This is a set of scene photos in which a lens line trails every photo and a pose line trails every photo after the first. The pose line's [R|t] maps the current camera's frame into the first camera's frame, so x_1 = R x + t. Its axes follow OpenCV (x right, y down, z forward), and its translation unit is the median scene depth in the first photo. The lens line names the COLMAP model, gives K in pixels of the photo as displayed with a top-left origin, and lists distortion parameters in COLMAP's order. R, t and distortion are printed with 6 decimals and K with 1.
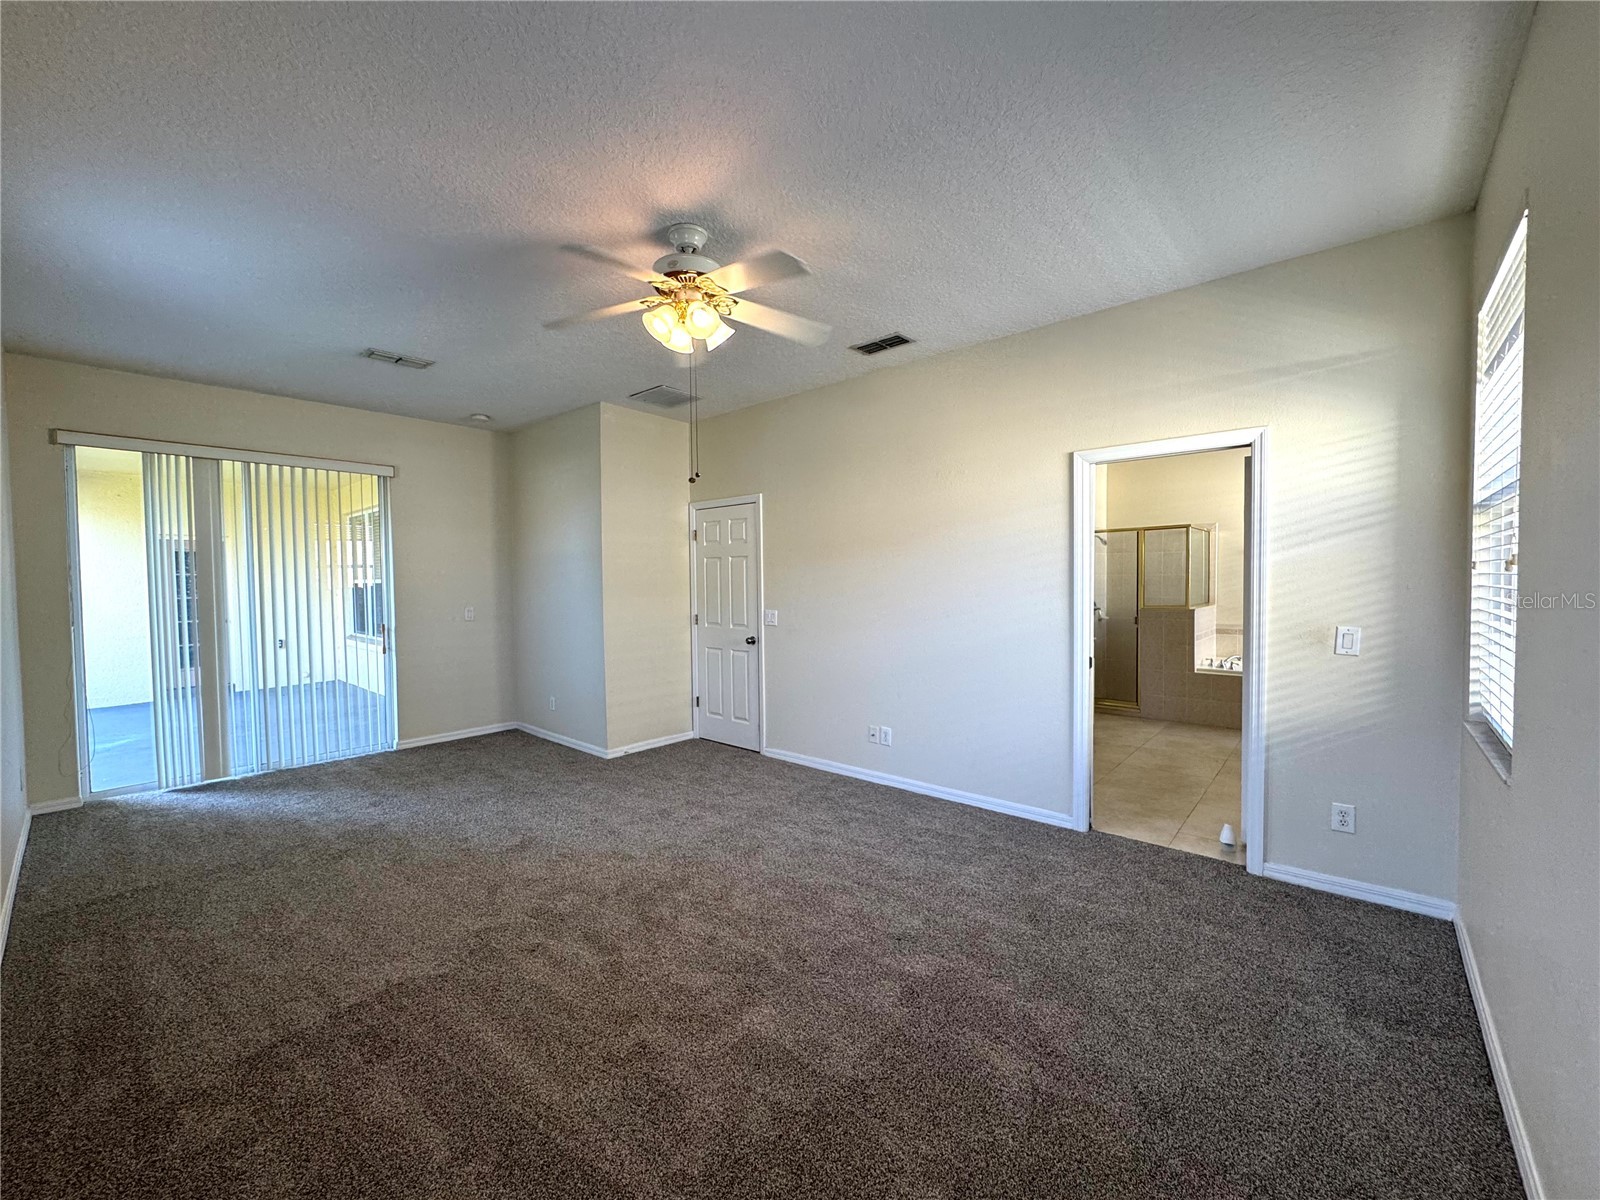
lens RADIAL K [[637.3, 0, 796.8], [0, 637.3, 597.9], [0, 0, 1]] dist [-0.002428, 0.000196]
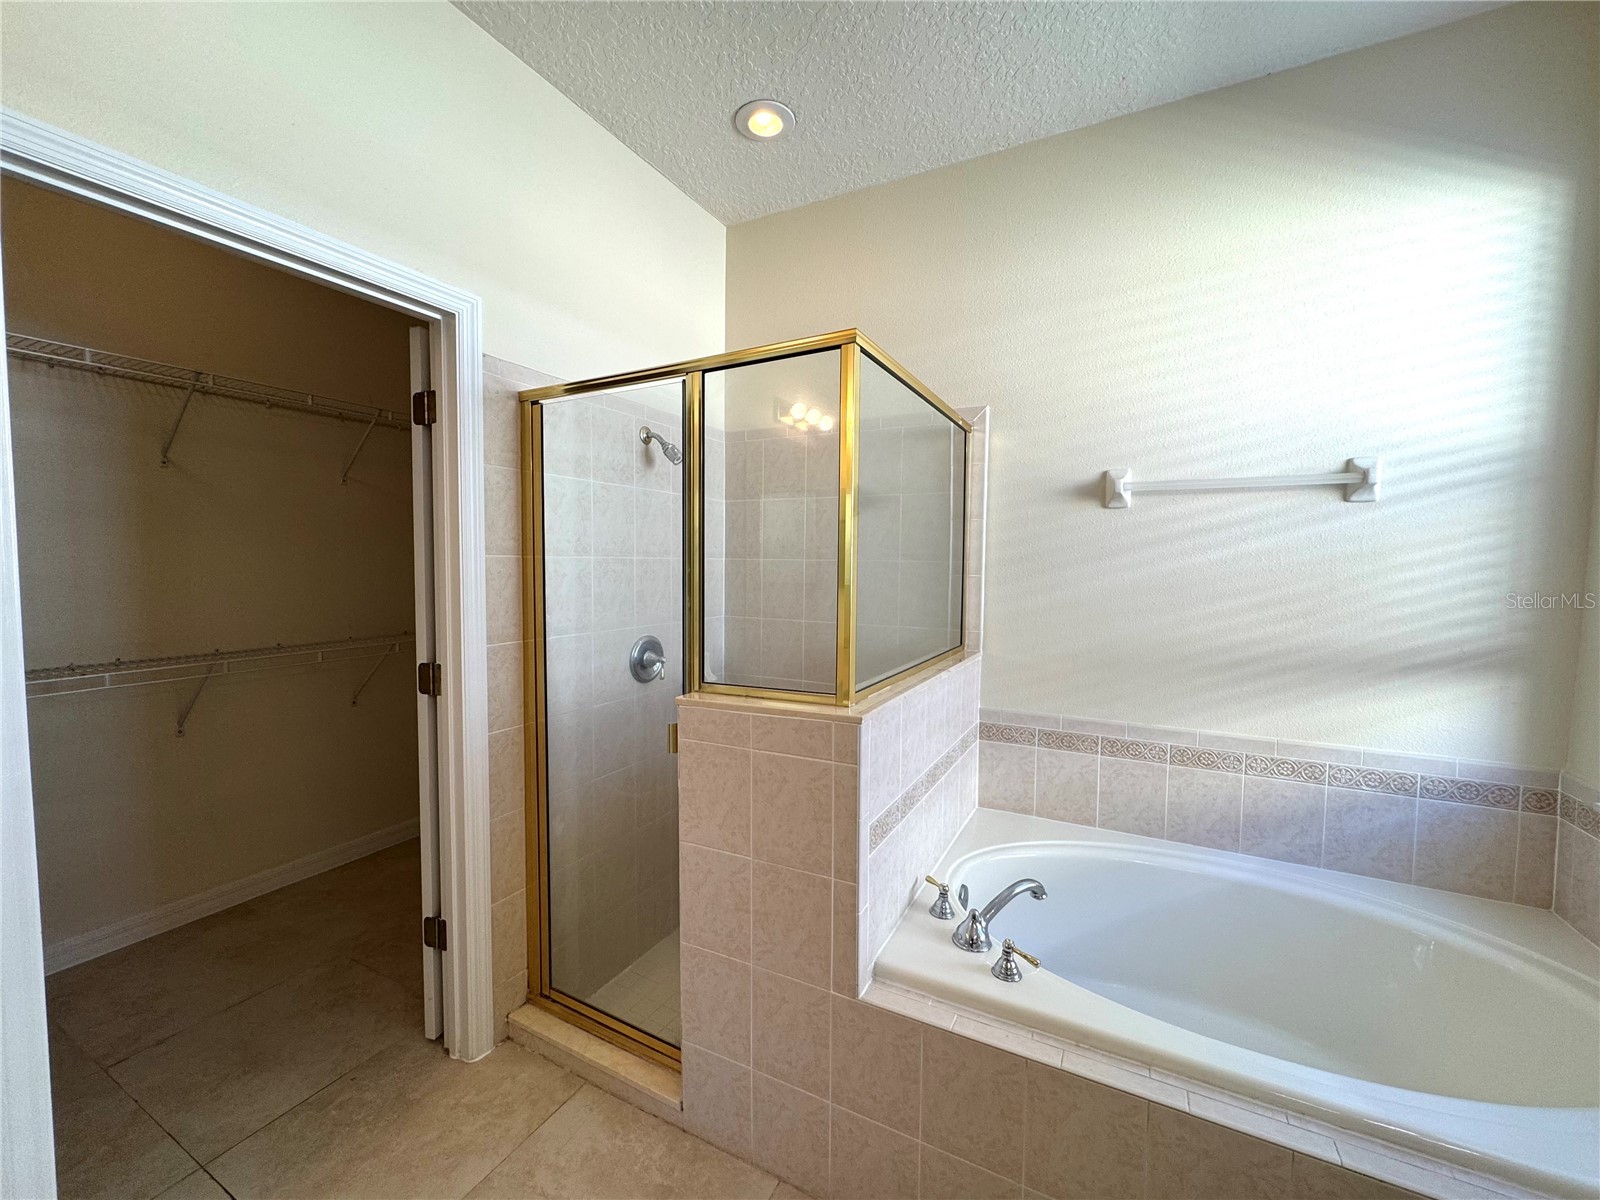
lens RADIAL K [[637.3, 0, 796.8], [0, 637.3, 597.9], [0, 0, 1]] dist [-0.002428, 0.000196]
pose [[0.972137, 0.007716, 0.234285, 0.527226], [-0.012201, 0.999769, 0.017701, -0.024481], [-0.234095, -0.020066, 0.972007, 0.758362]]
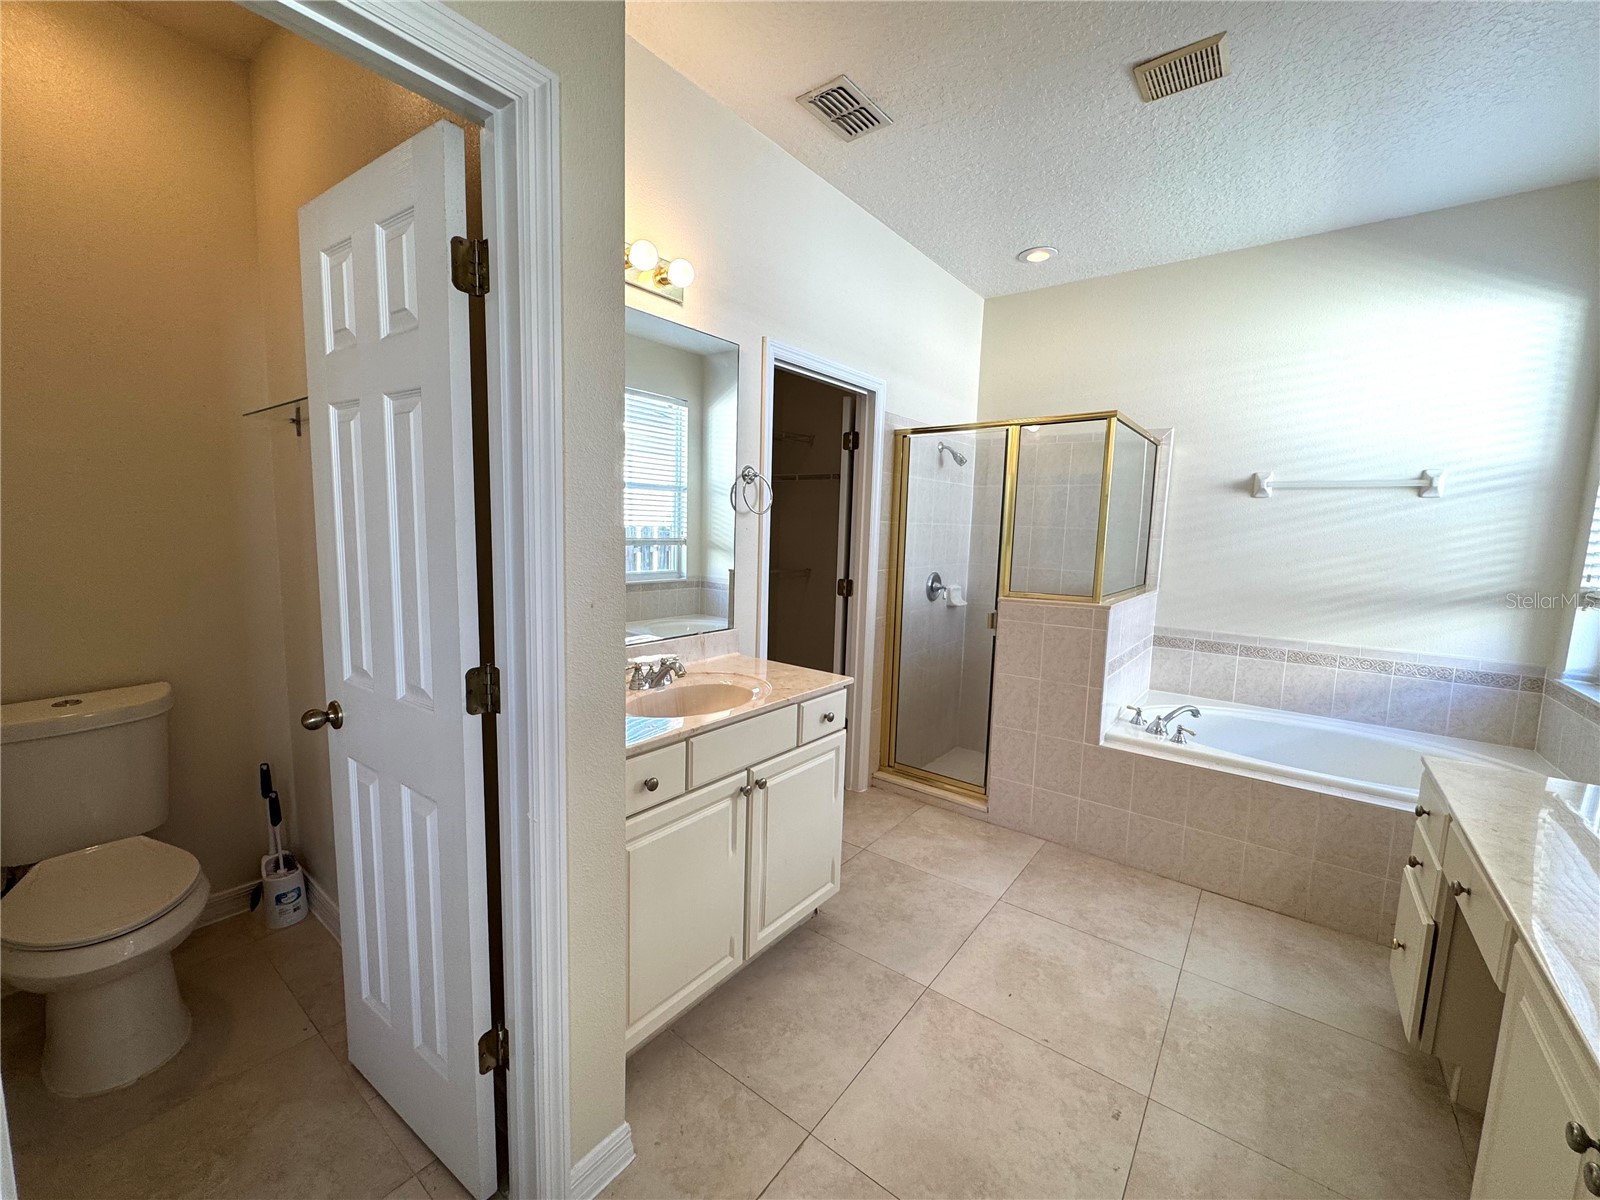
lens RADIAL K [[637.3, 0, 796.8], [0, 637.3, 597.9], [0, 0, 1]] dist [-0.002428, 0.000196]
pose [[0.997380, 0.032520, 0.064614, 0.363561], [-0.037615, 0.996143, 0.079273, -0.013337], [-0.061787, -0.081496, 0.994757, 0.550230]]
